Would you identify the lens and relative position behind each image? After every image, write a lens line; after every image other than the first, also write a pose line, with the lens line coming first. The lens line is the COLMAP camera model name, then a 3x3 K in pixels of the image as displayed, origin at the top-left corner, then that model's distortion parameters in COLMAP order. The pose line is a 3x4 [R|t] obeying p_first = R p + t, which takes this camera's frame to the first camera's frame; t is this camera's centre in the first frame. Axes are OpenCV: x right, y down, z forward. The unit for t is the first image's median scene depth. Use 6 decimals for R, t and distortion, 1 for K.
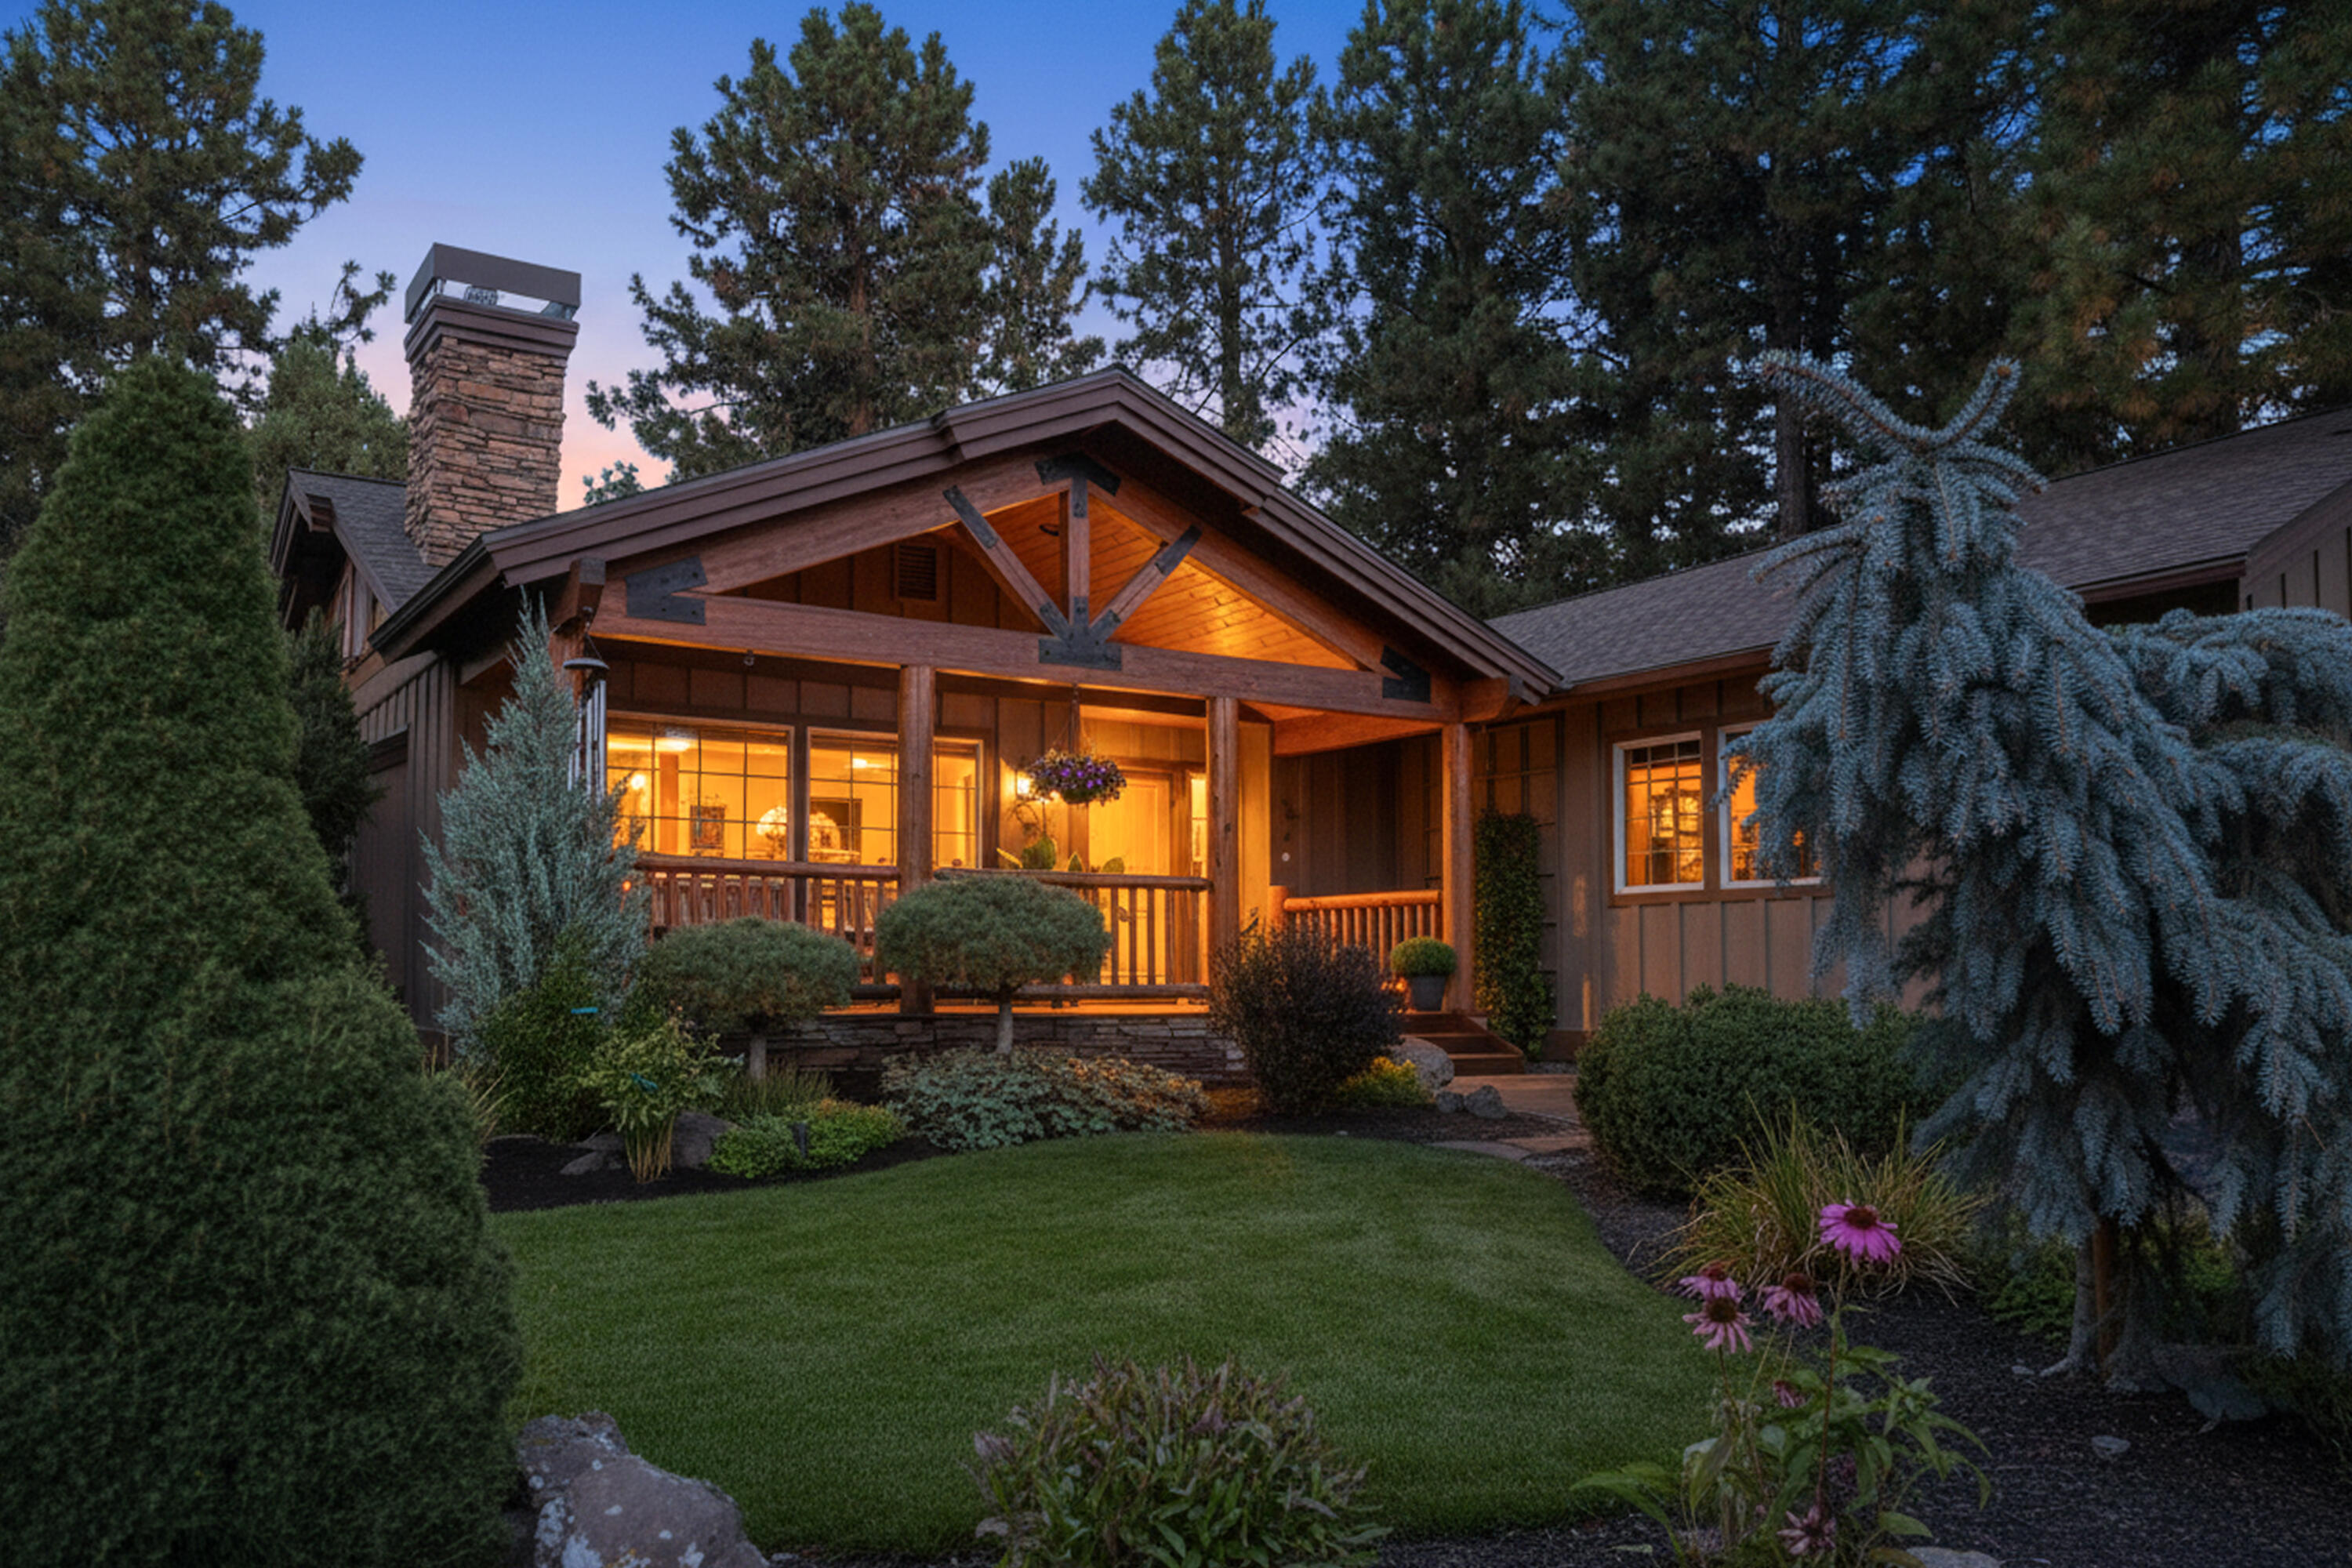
lens RADIAL K [[1864.2, 0, 1176.0], [0, 1864.2, 784.0], [0, 0, 1]] dist [0.005575, 0.000805]
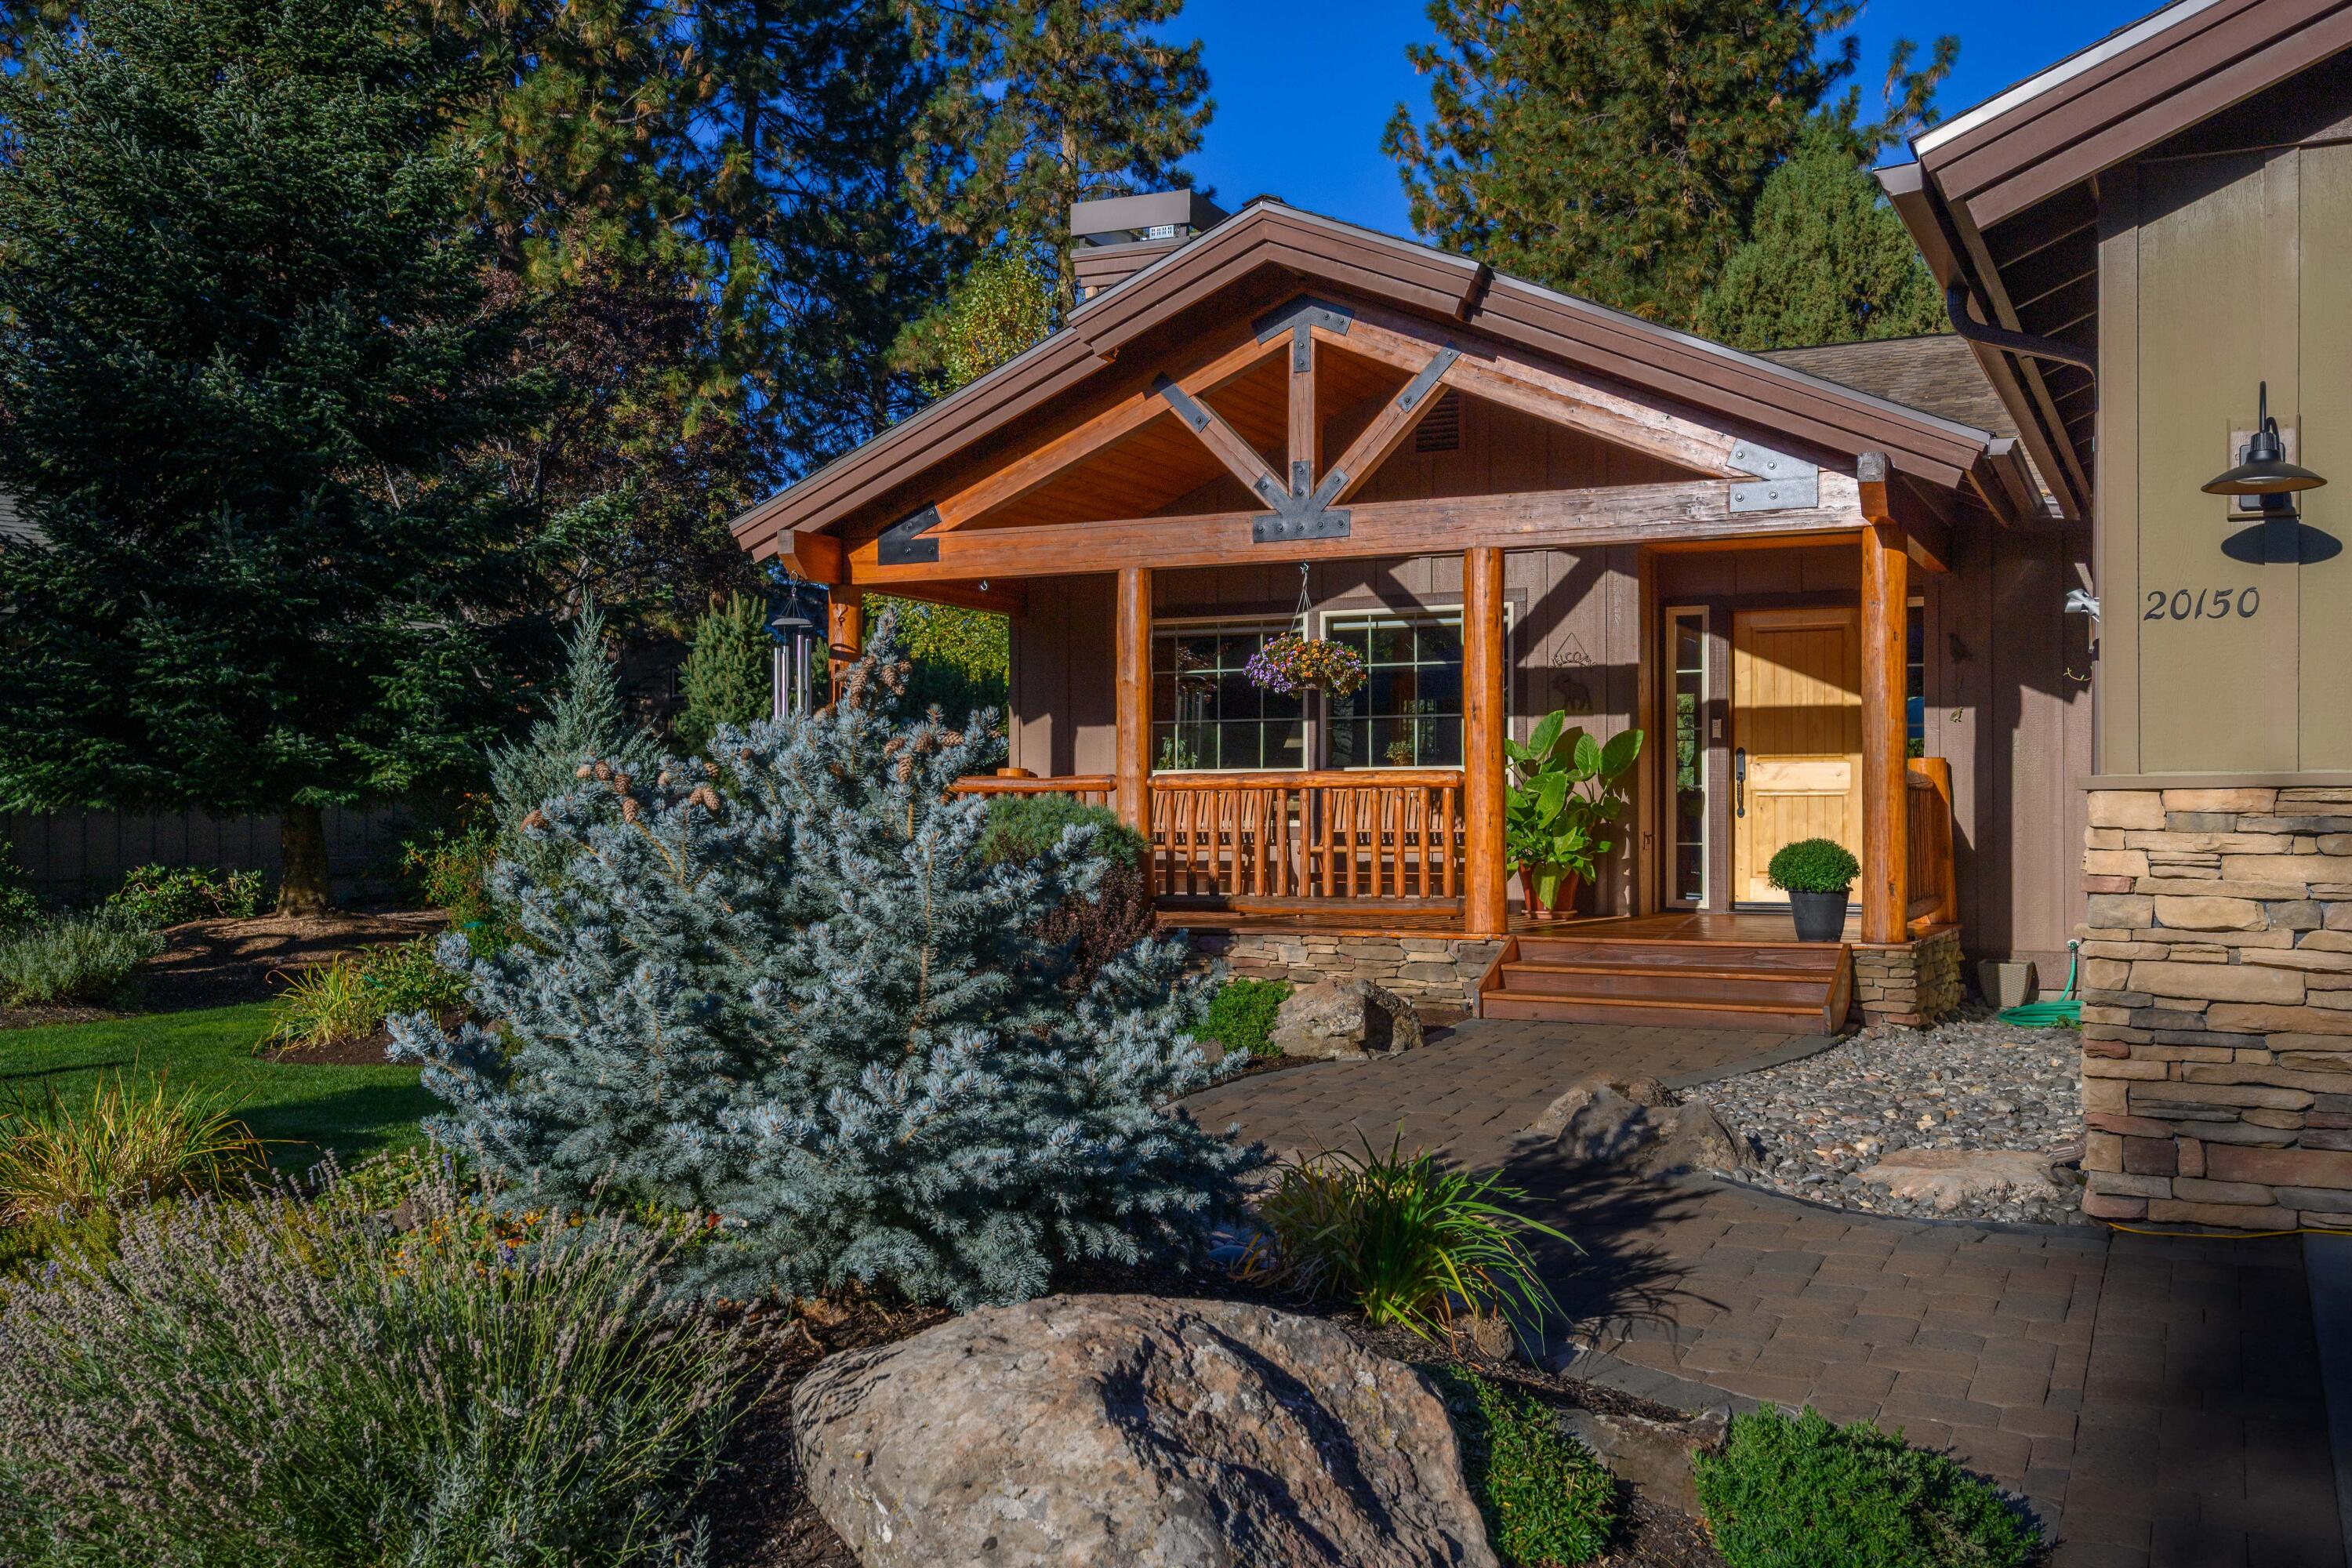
lens RADIAL K [[2149.4, 0, 1178.8], [0, 2149.4, 810.3], [0, 0, 1]] dist [0.002661, -0.003393]
pose [[0.526224, -0.000234, -0.850346, 0.705299], [0.090891, 0.994287, 0.055973, 0.002881], [0.845475, -0.106743, 0.523239, 0.336125]]
